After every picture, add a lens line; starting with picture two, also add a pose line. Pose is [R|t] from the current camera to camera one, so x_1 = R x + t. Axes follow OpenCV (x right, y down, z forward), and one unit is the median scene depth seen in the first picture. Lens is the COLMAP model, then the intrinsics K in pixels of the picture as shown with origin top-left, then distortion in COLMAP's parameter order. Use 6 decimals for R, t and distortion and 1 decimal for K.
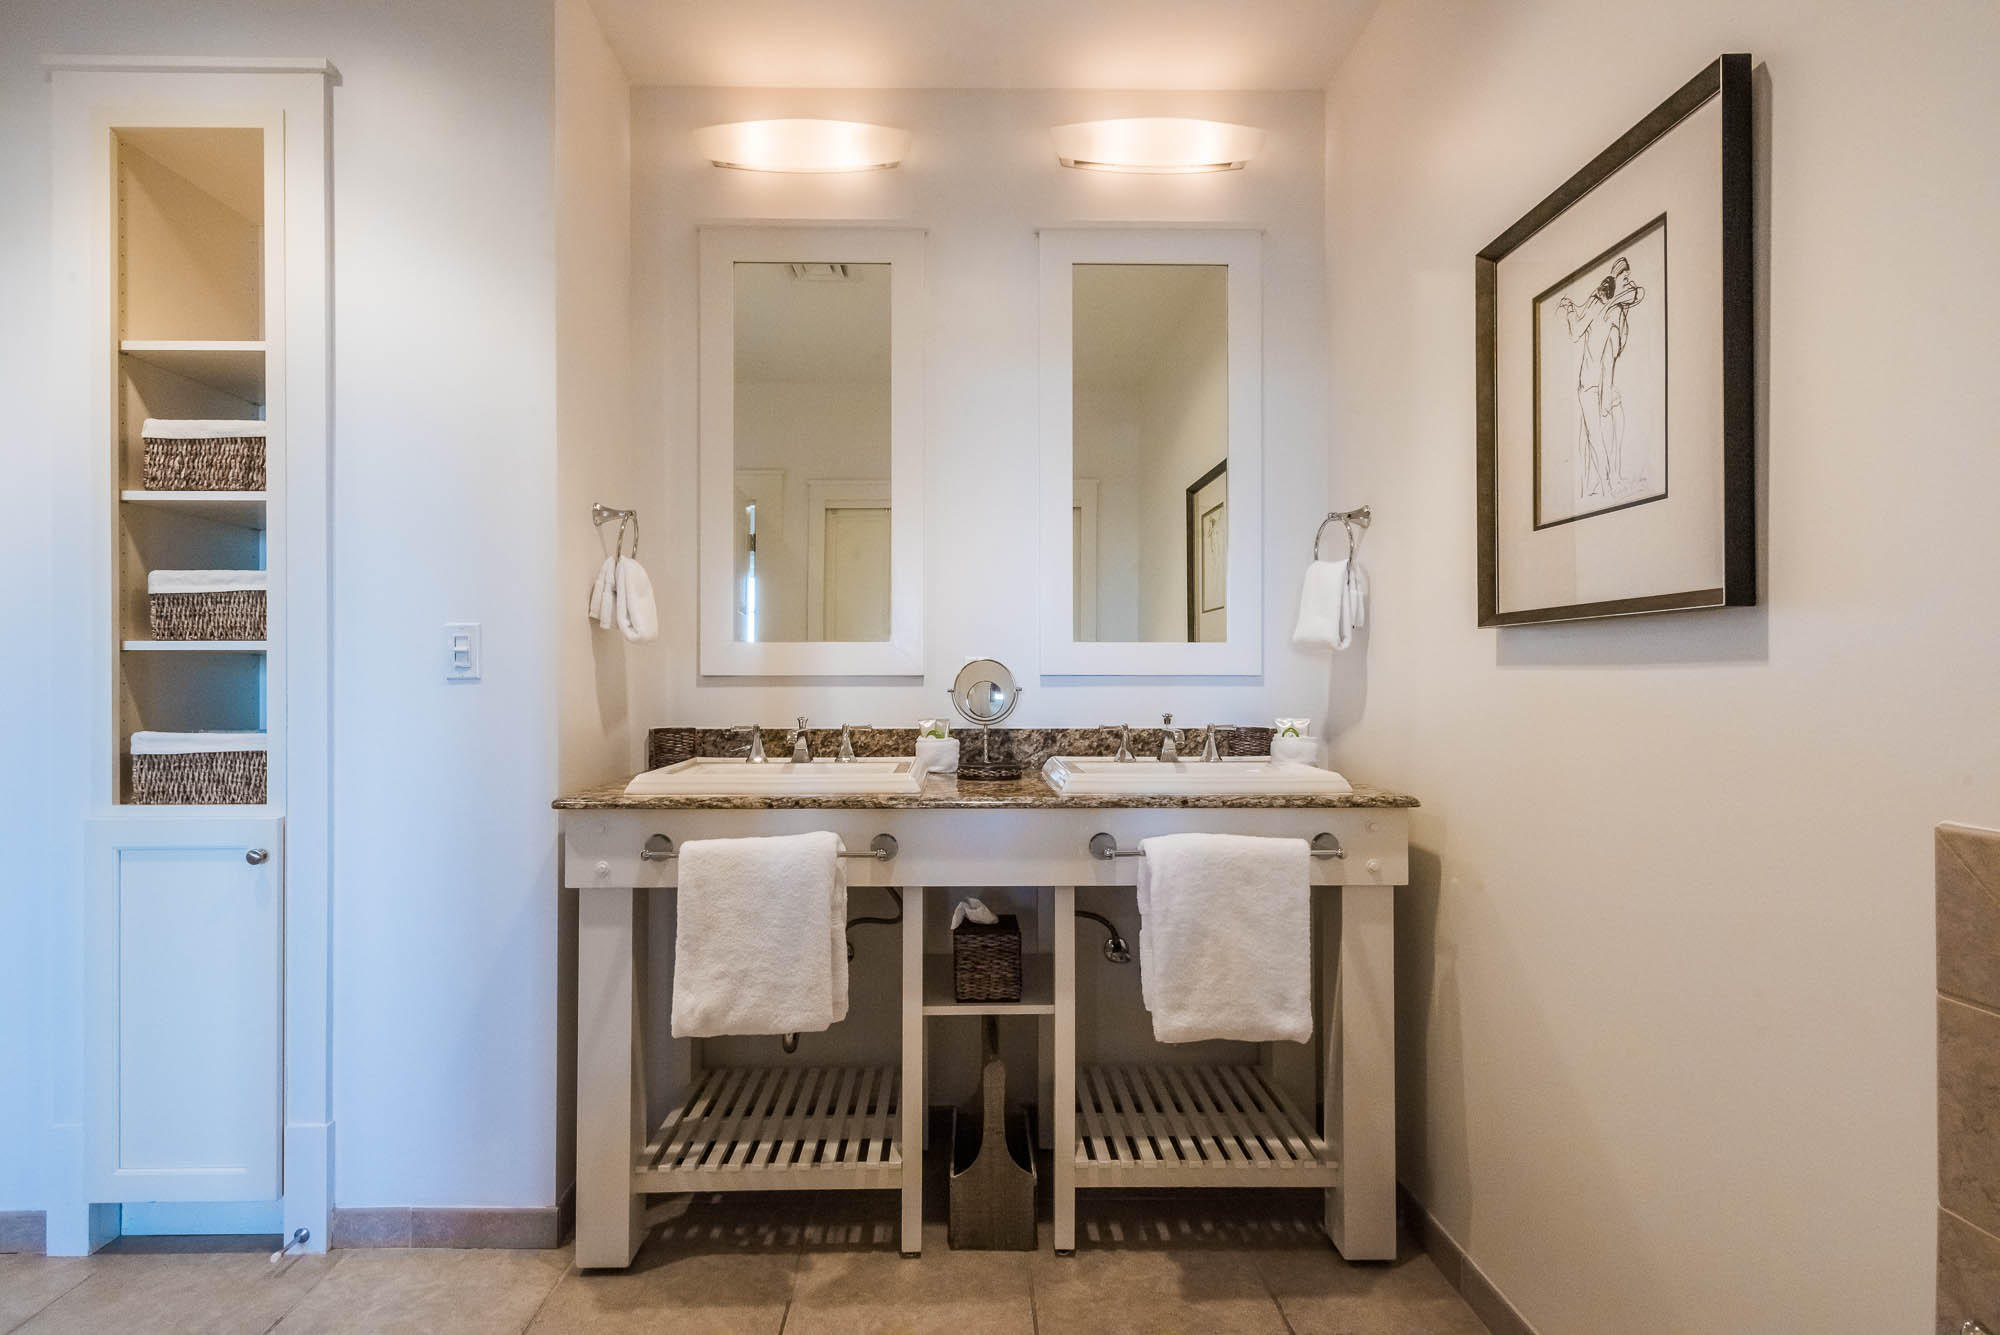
lens RADIAL K [[982.4, 0, 994.5], [0, 982.4, 671.4], [0, 0, 1]] dist [0.013051, 0.000760]
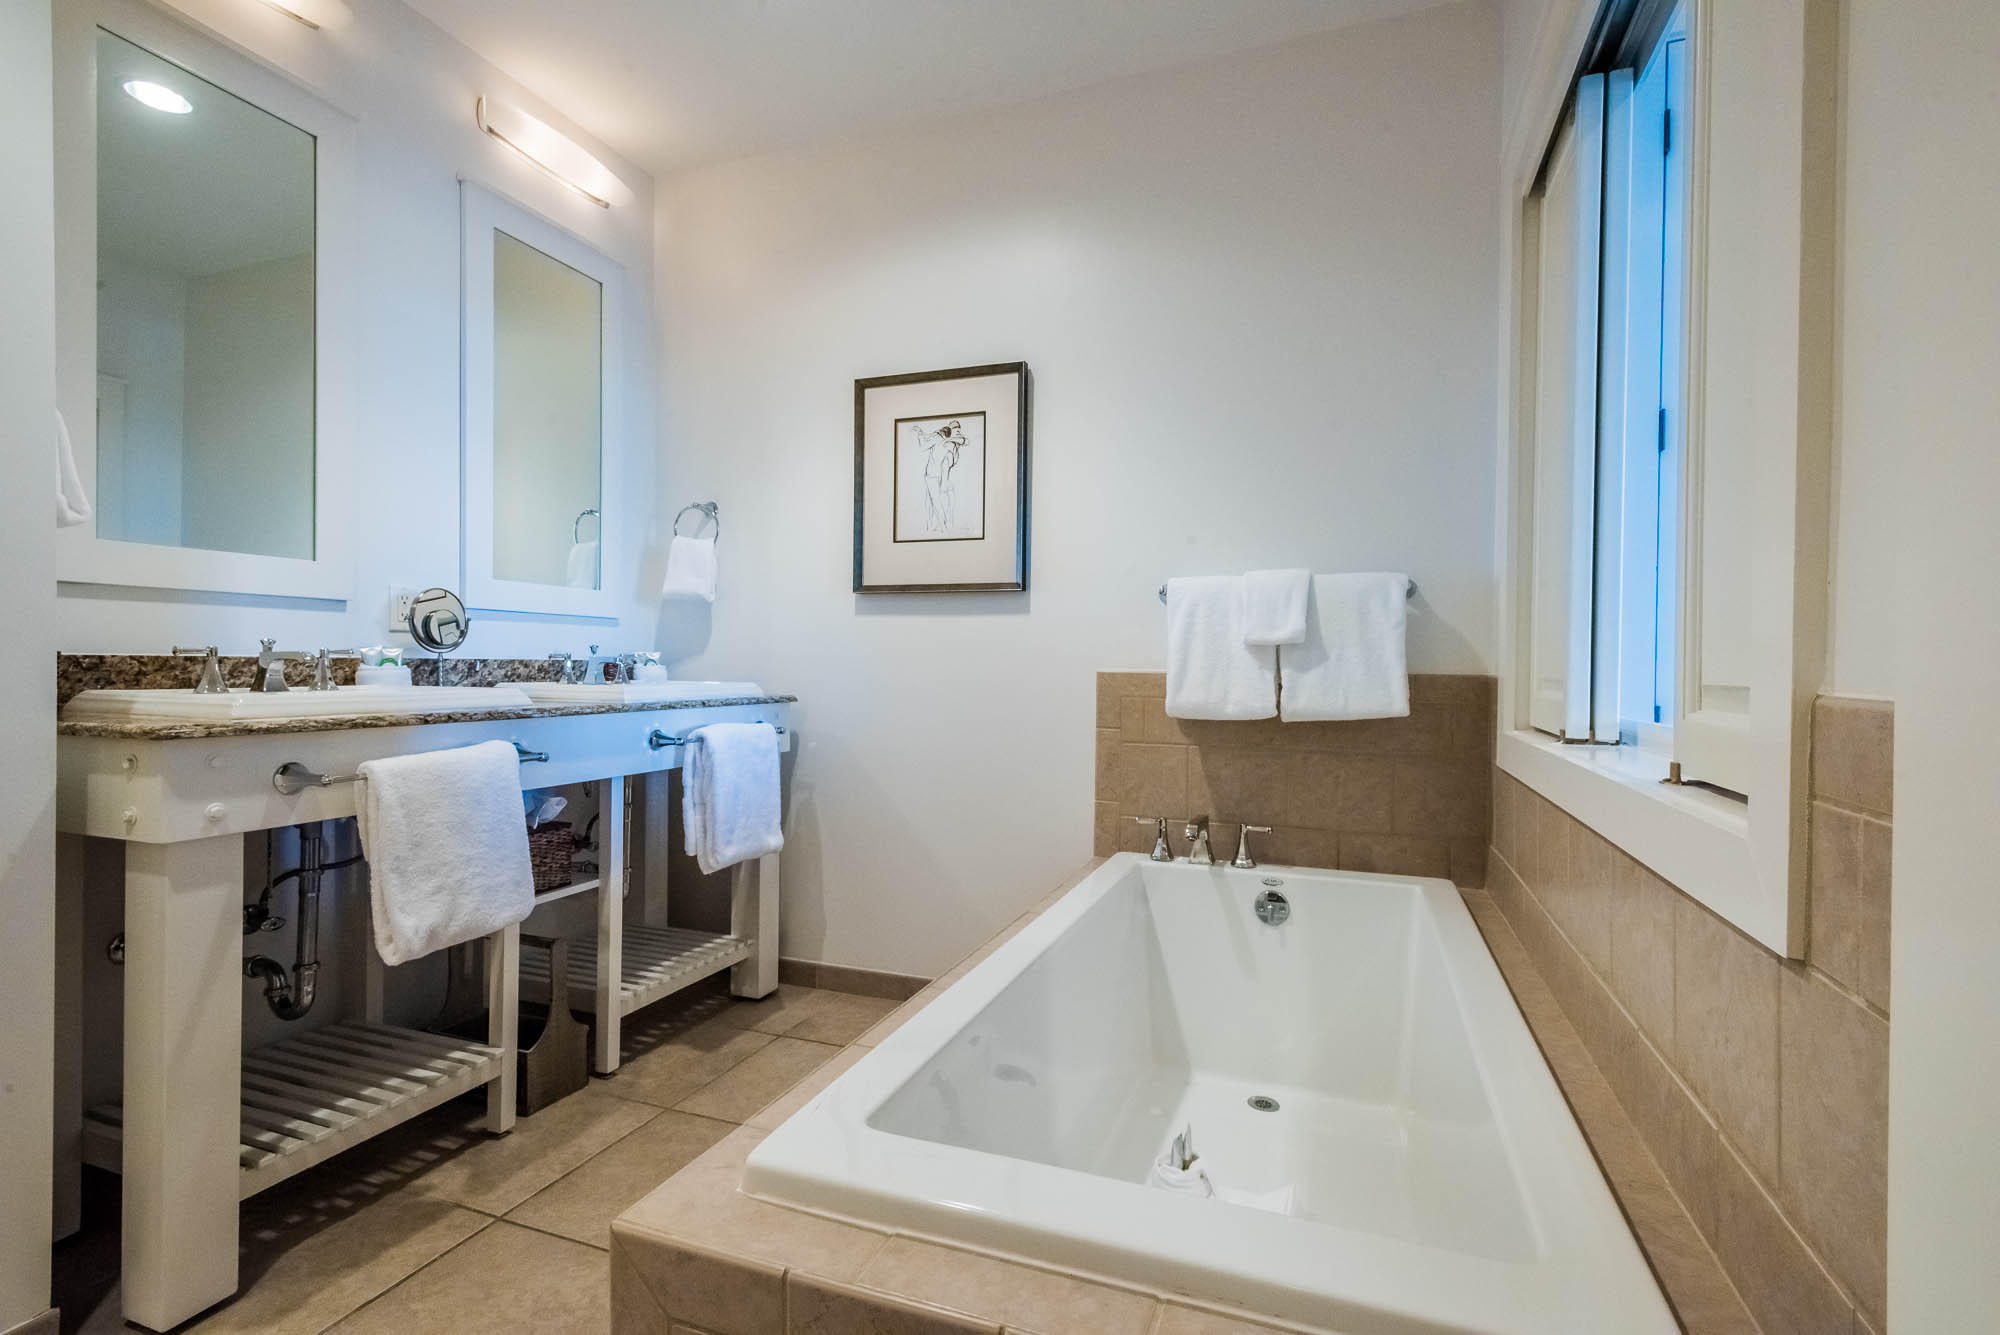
lens RADIAL K [[929.7, 0, 1000.7], [0, 929.7, 667.4], [0, 0, 1]] dist [0.004824, -0.000194]
pose [[0.369058, -0.000126, 0.929406, -0.854968], [-0.016813, 0.999835, 0.006812, 0.065755], [-0.929254, -0.018140, 0.368996, 0.129803]]
